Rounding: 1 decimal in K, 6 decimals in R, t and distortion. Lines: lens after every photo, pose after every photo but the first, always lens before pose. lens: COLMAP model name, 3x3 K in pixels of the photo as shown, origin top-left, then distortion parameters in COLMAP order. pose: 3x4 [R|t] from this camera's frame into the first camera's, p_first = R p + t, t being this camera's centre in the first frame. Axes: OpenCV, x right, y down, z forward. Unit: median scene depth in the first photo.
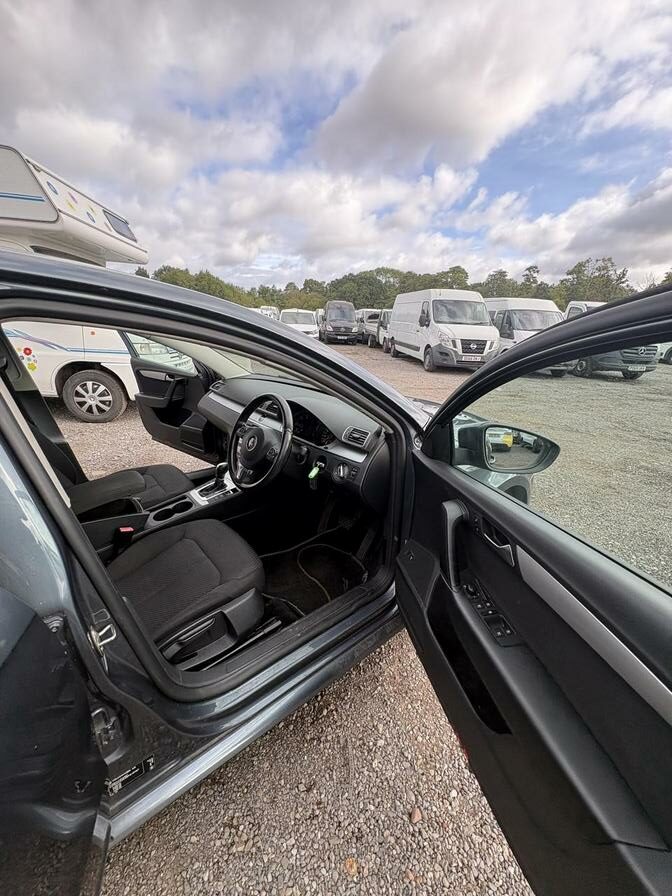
lens RADIAL K [[355.1, 0, 334.8], [0, 355.1, 445.5], [0, 0, 1]] dist [0.000697, -0.000022]
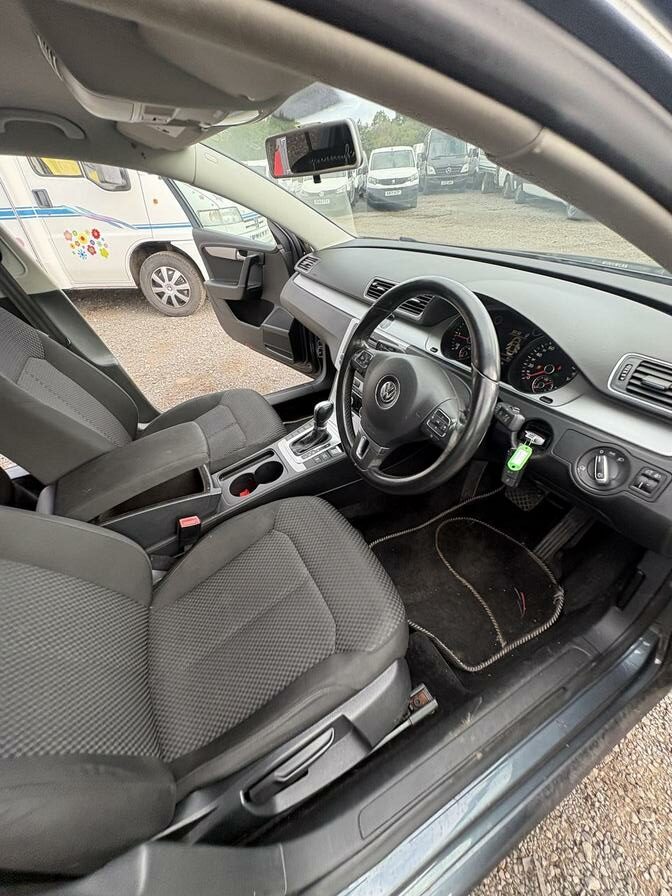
lens RADIAL K [[355.1, 0, 334.8], [0, 355.1, 445.5], [0, 0, 1]] dist [0.000697, -0.000022]
pose [[0.971796, 0.049392, -0.230595, -0.148145], [0.026805, 0.948349, 0.316095, -0.073123], [0.234297, -0.313361, 0.920277, 0.403190]]
